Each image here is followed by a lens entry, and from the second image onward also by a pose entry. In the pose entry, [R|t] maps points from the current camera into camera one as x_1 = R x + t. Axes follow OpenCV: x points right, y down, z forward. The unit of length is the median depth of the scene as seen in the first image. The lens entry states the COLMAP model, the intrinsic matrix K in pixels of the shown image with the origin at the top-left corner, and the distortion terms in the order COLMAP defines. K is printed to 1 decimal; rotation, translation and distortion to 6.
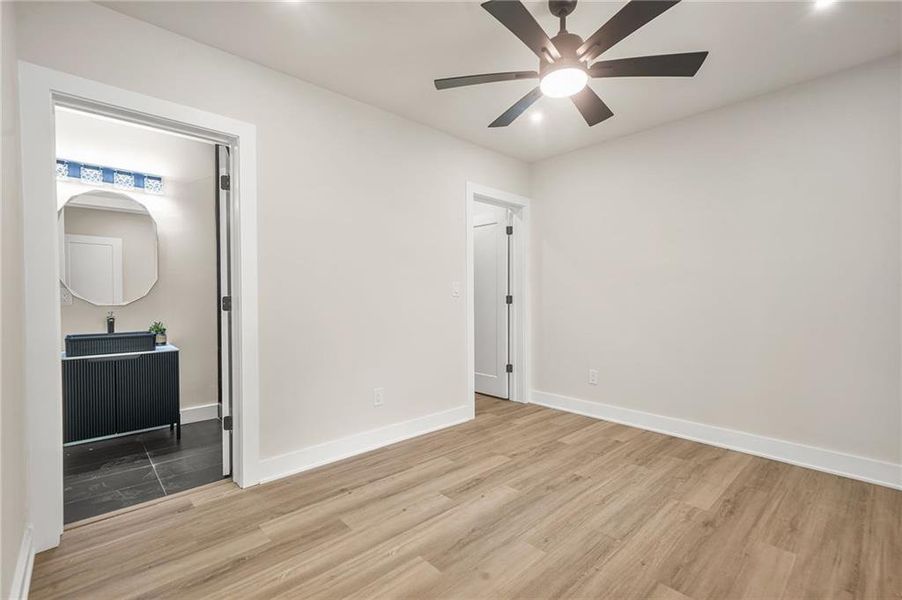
lens RADIAL K [[423.9, 0, 453.0], [0, 423.9, 304.1], [0, 0, 1]] dist [0.001578, 0.000784]
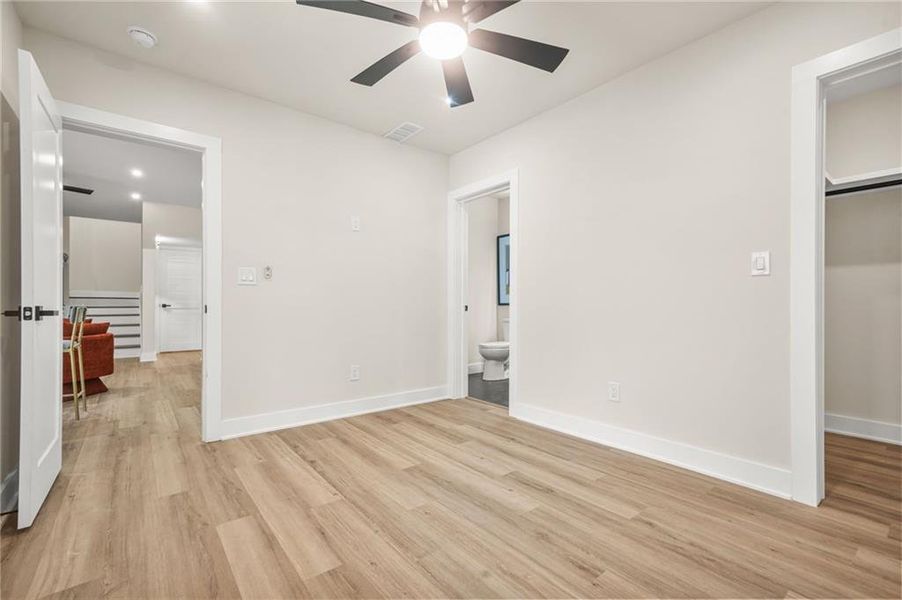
lens RADIAL K [[423.9, 0, 453.0], [0, 423.9, 304.1], [0, 0, 1]] dist [0.001578, 0.000784]
pose [[-0.123373, -0.000816, -0.992360, 0.976544], [-0.022413, 0.999747, 0.001965, 0.036882], [0.992107, 0.022484, -0.123360, 0.932899]]
